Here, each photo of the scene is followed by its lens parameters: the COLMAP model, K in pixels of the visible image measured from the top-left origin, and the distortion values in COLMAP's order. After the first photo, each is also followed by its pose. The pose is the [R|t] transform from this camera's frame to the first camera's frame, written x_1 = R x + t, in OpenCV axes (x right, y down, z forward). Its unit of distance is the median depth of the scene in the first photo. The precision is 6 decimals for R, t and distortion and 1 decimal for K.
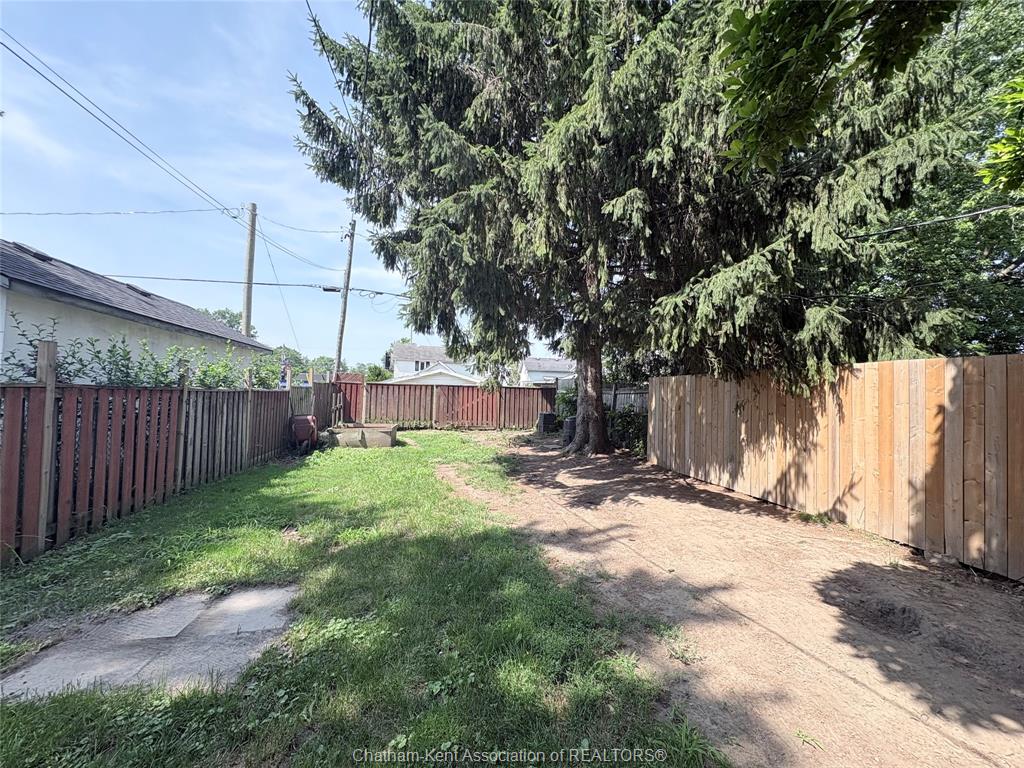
lens RADIAL K [[414.0, 0, 514.6], [0, 414.0, 381.9], [0, 0, 1]] dist [0.009624, -0.000068]
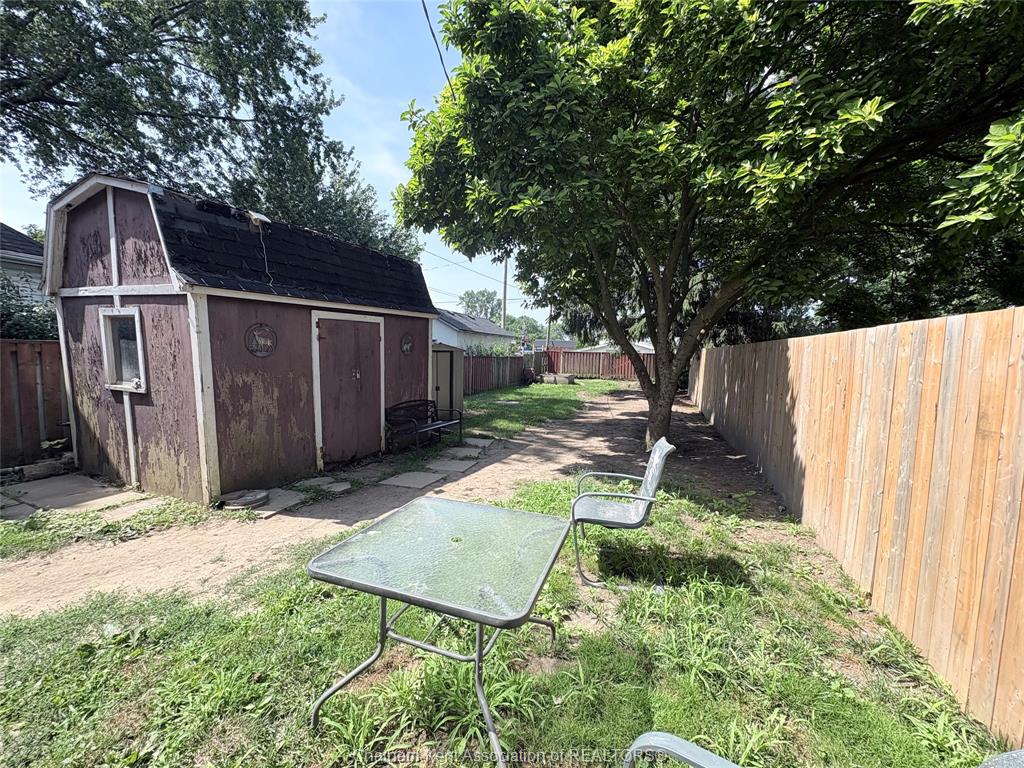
lens RADIAL K [[414.0, 0, 511.3], [0, 414.0, 388.1], [0, 0, 1]] dist [0.009624, -0.000068]
pose [[0.857249, 0.040642, -0.513295, 0.455440], [0.014195, 0.994636, 0.102462, -0.032299], [0.514706, -0.095121, 0.852074, -0.780495]]
